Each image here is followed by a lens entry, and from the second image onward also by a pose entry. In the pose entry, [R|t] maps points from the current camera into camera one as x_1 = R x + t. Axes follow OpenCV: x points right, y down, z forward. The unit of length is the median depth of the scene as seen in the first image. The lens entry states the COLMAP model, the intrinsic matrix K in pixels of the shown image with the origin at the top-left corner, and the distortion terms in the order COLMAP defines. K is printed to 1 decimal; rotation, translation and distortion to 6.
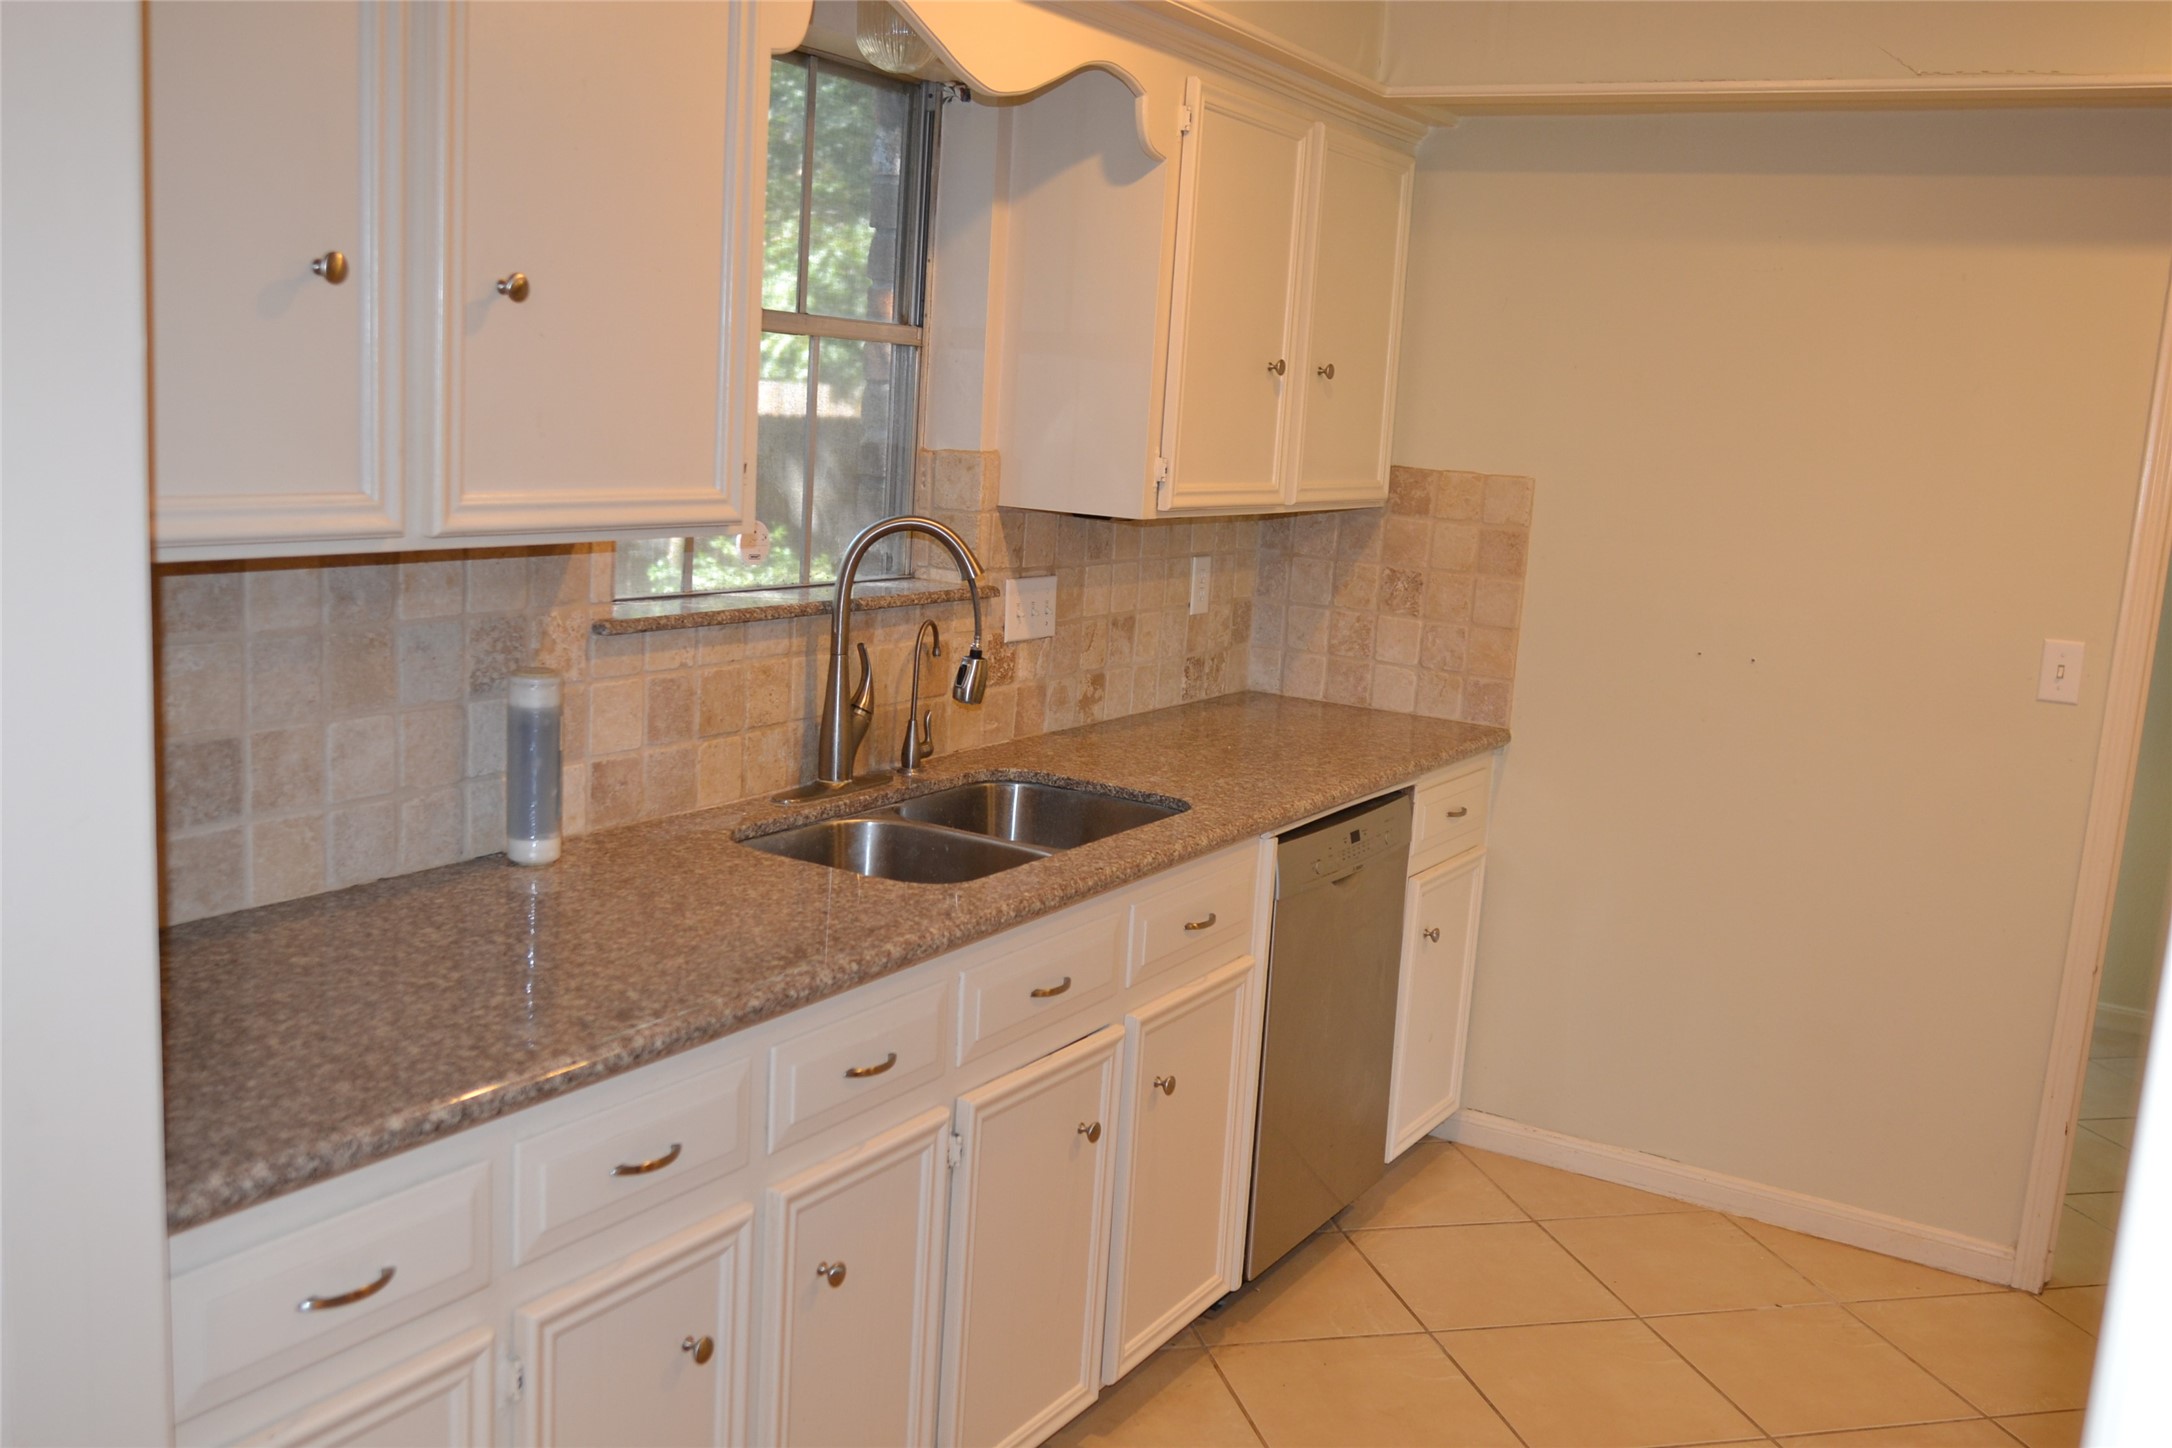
lens RADIAL K [[1954.2, 0, 1085.5], [0, 1954.2, 735.1], [0, 0, 1]] dist [-0.040014, 0.019601]
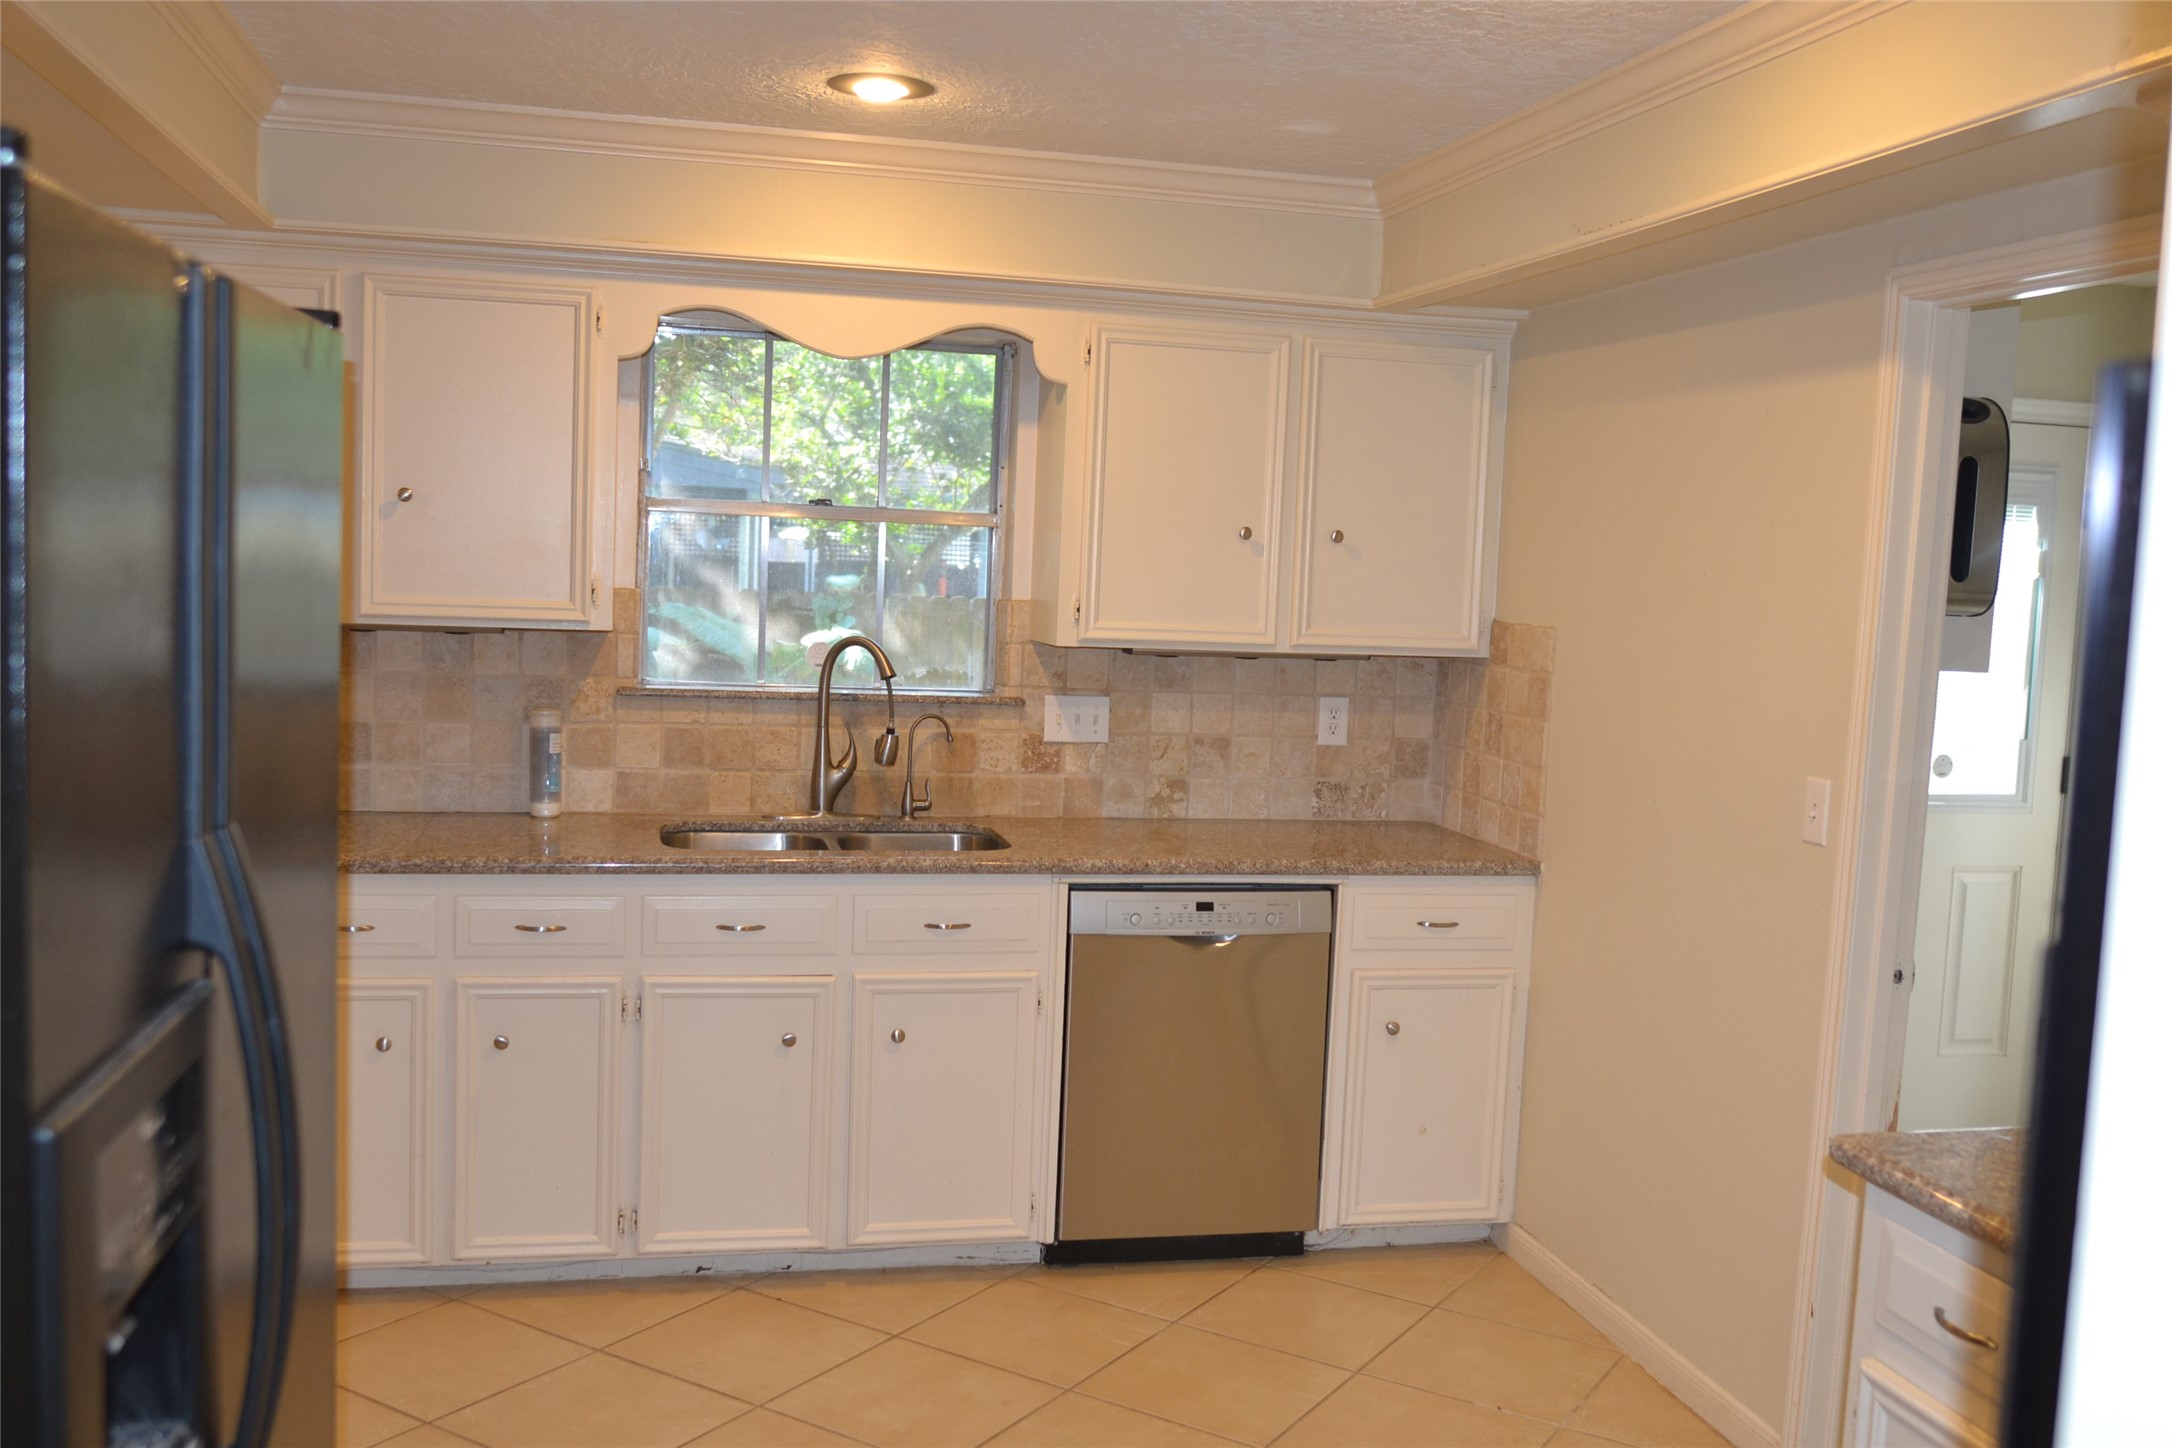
lens RADIAL K [[1954.2, 0, 1086.4], [0, 1954.2, 718.5], [0, 0, 1]] dist [-0.040014, 0.019601]
pose [[0.686899, 0.024564, -0.726338, 1.039439], [-0.122967, 0.988947, -0.082845, 0.048920], [0.716274, 0.146221, 0.682327, 0.105257]]
